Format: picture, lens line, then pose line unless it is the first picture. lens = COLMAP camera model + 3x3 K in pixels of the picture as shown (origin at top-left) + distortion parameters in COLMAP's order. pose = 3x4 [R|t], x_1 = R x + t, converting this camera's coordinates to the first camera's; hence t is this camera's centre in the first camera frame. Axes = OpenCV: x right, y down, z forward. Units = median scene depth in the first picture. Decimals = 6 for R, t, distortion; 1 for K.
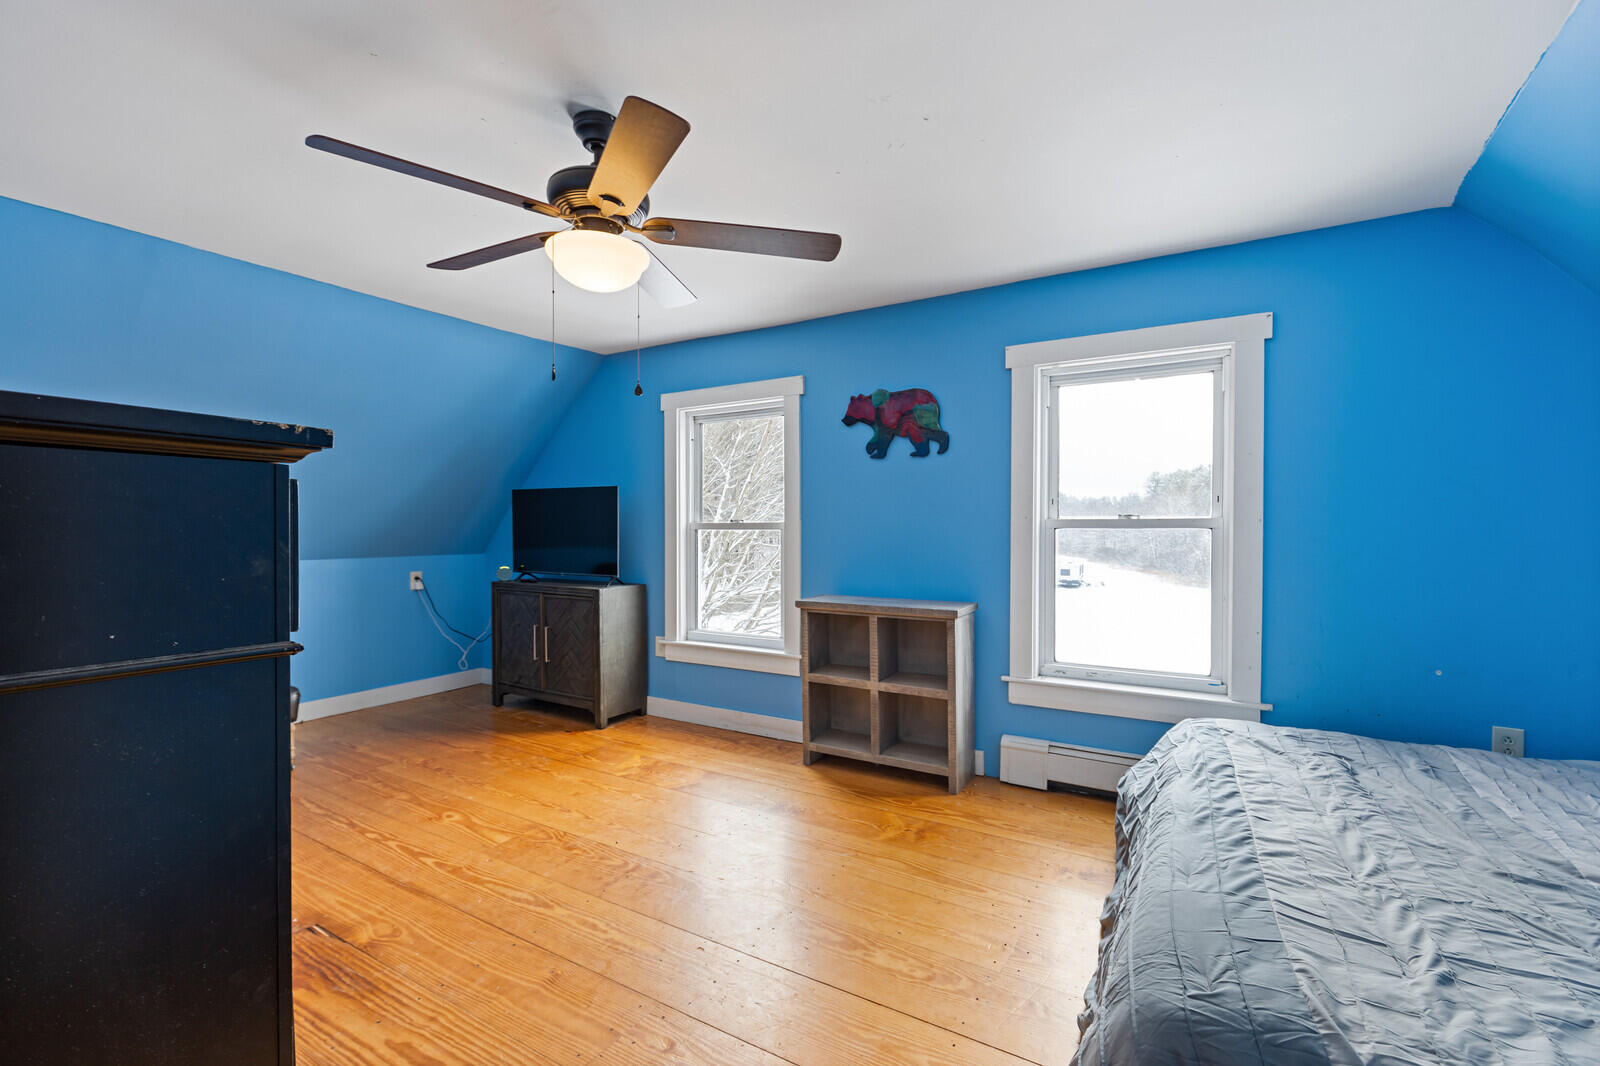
lens RADIAL K [[727.7, 0, 786.9], [0, 727.7, 534.4], [0, 0, 1]] dist [-0.002005, -0.001196]
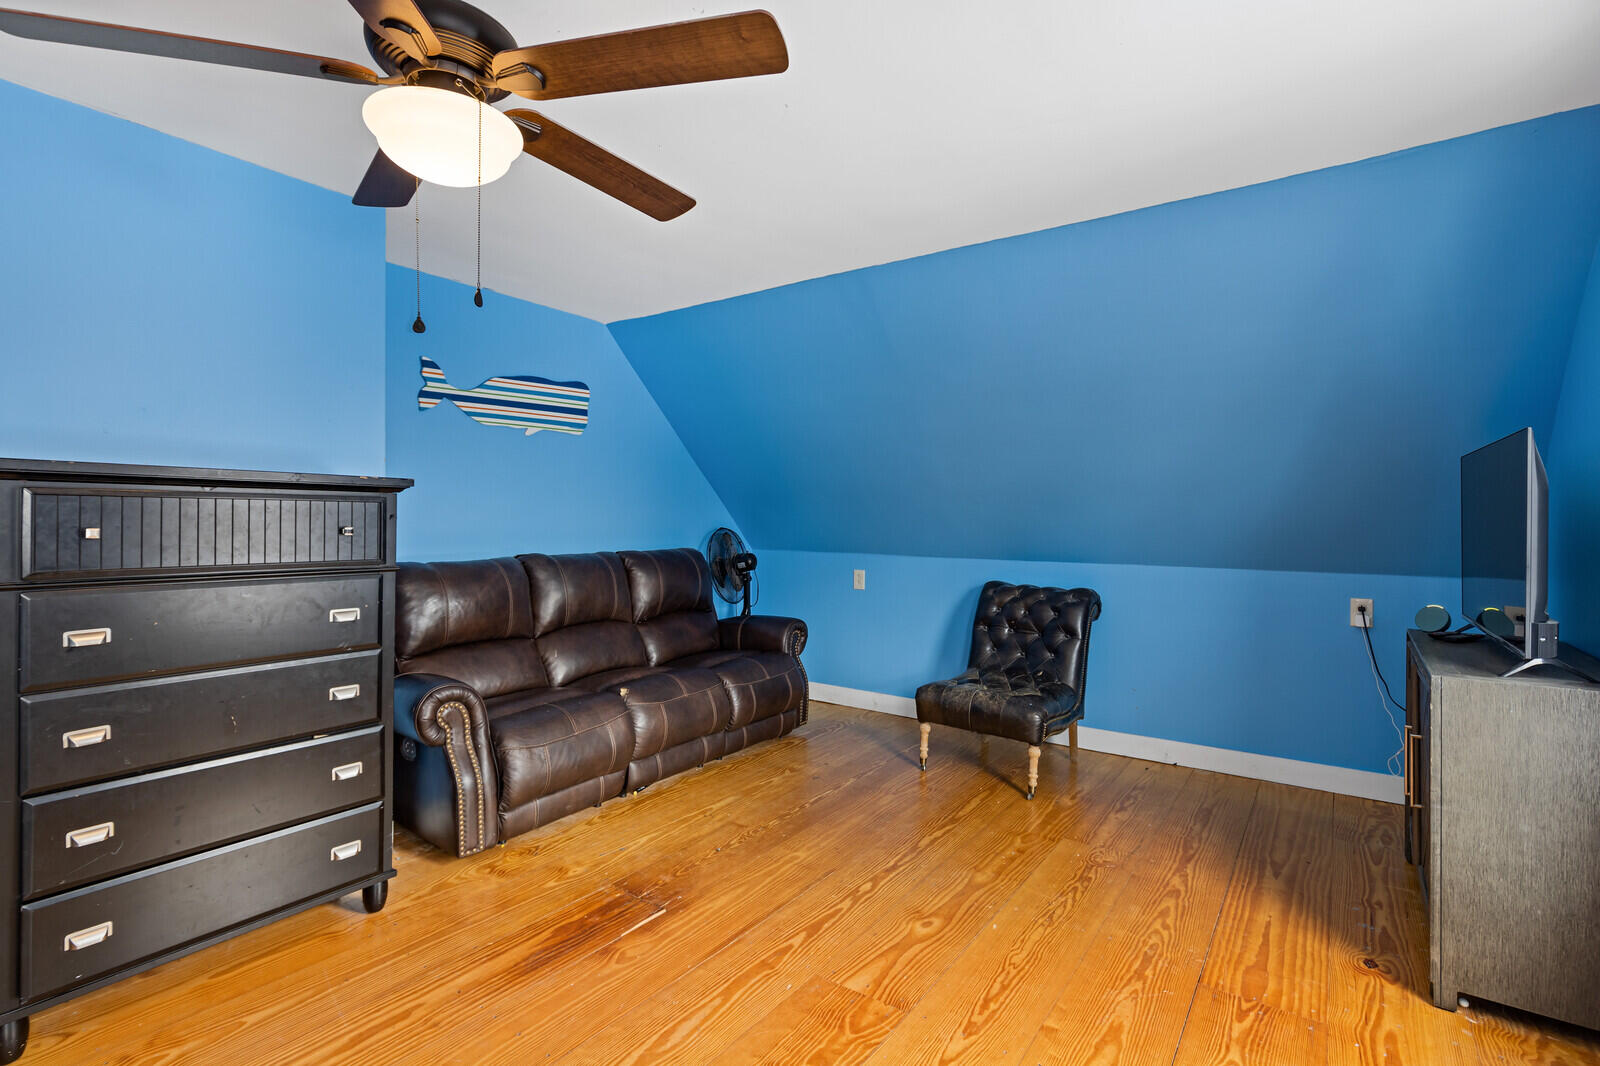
lens RADIAL K [[742.9, 0, 800.8], [0, 742.9, 517.4], [0, 0, 1]] dist [0.001374, 0.000019]
pose [[-0.061945, -0.003322, -0.998074, 0.253600], [-0.018847, 0.999820, -0.002158, -0.013771], [0.997902, 0.018677, -0.061997, 0.802288]]
